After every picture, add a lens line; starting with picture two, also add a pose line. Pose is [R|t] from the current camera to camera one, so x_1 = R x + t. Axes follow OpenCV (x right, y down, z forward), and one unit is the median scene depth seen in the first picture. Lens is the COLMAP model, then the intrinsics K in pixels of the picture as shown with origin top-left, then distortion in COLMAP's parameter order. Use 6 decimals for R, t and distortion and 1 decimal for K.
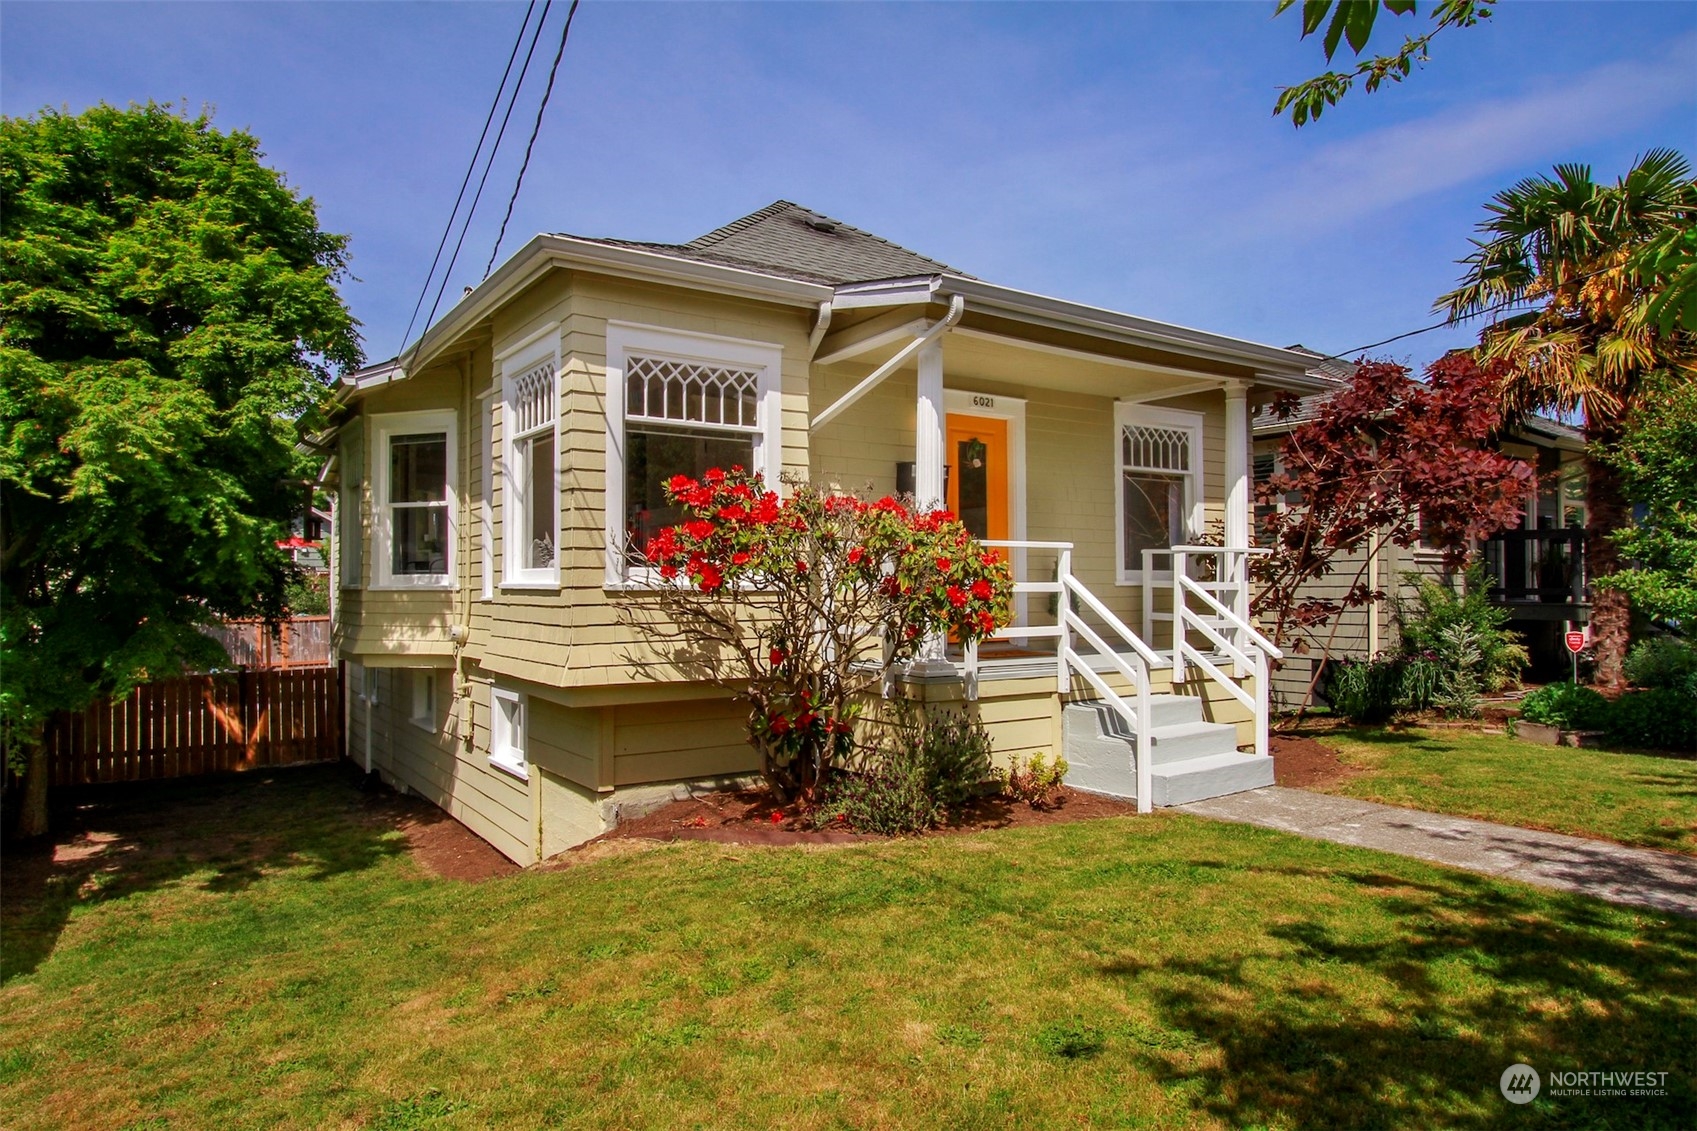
lens RADIAL K [[1075.5, 0, 849.2], [0, 1075.5, 564.4], [0, 0, 1]] dist [0.002366, -0.000305]
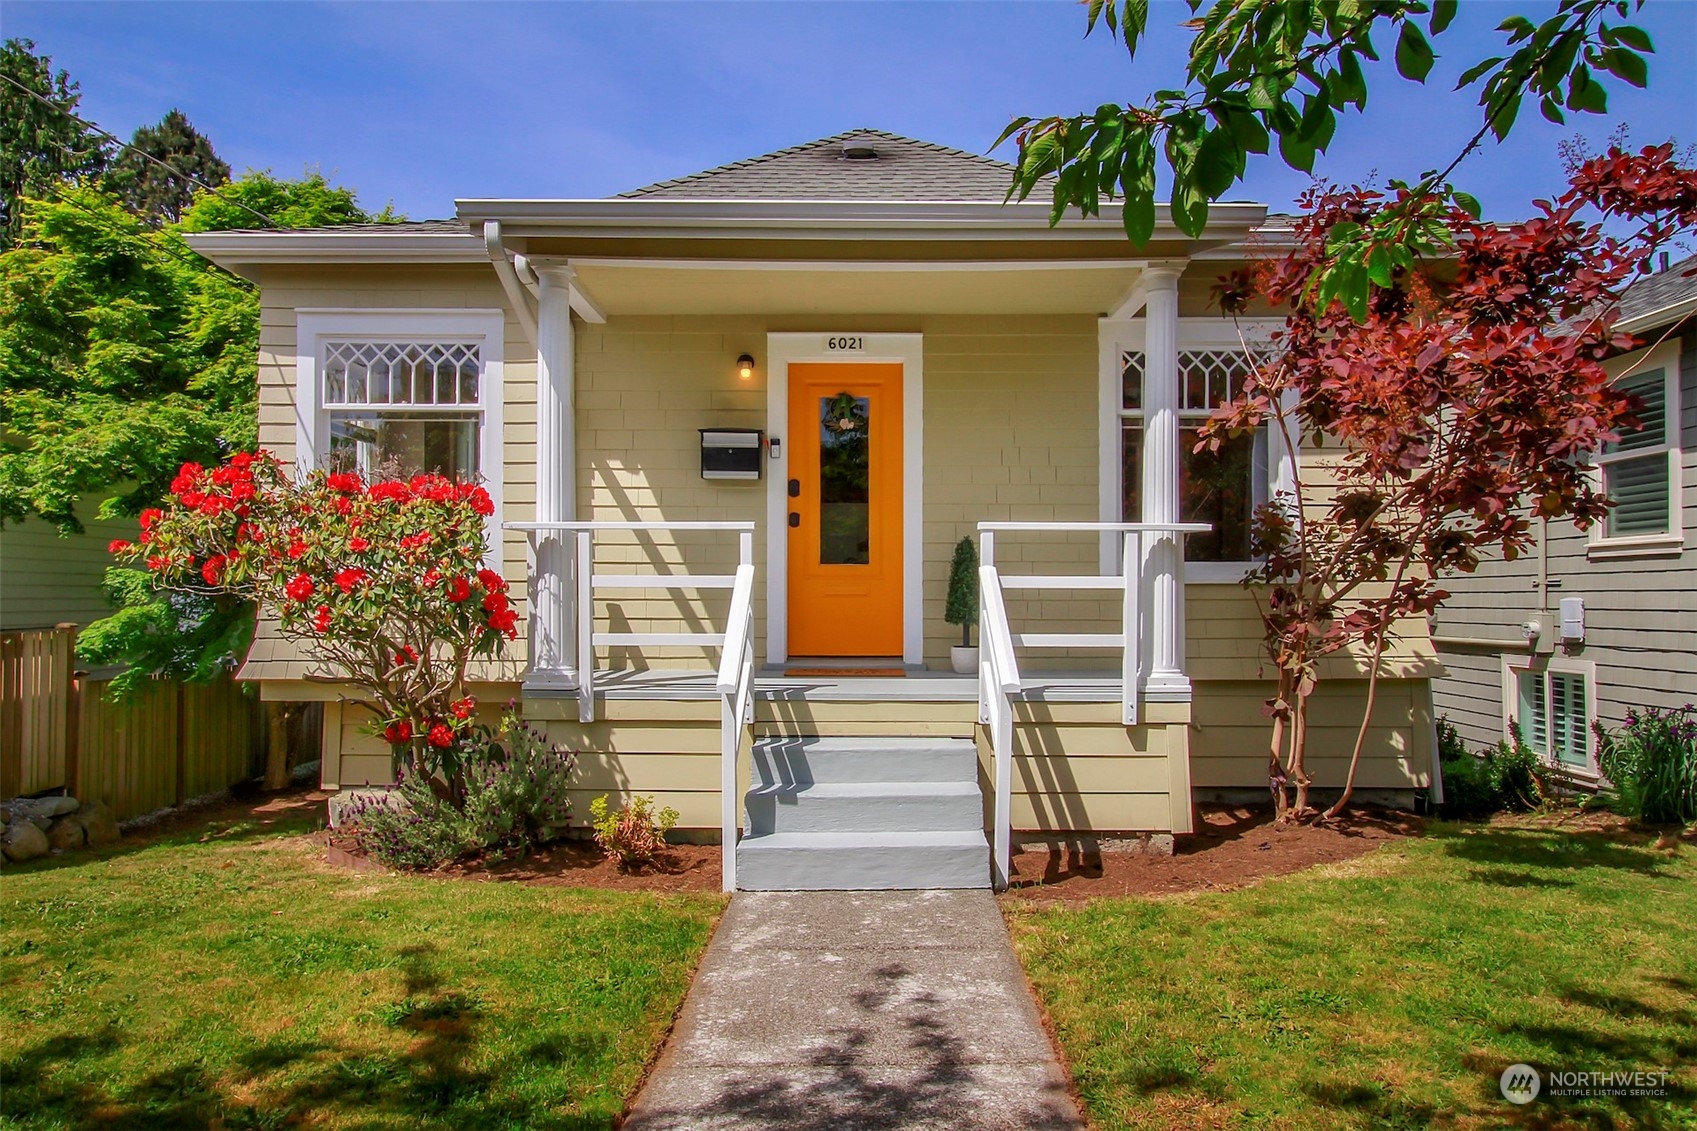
lens RADIAL K [[1181.6, 0, 848.0], [0, 1181.6, 573.1], [0, 0, 1]] dist [0.005418, 0.004299]
pose [[0.806287, -0.007009, -0.591483, 0.753183], [0.003954, 0.999971, -0.006459, 0.021654], [0.591511, 0.002869, 0.806292, 0.389852]]
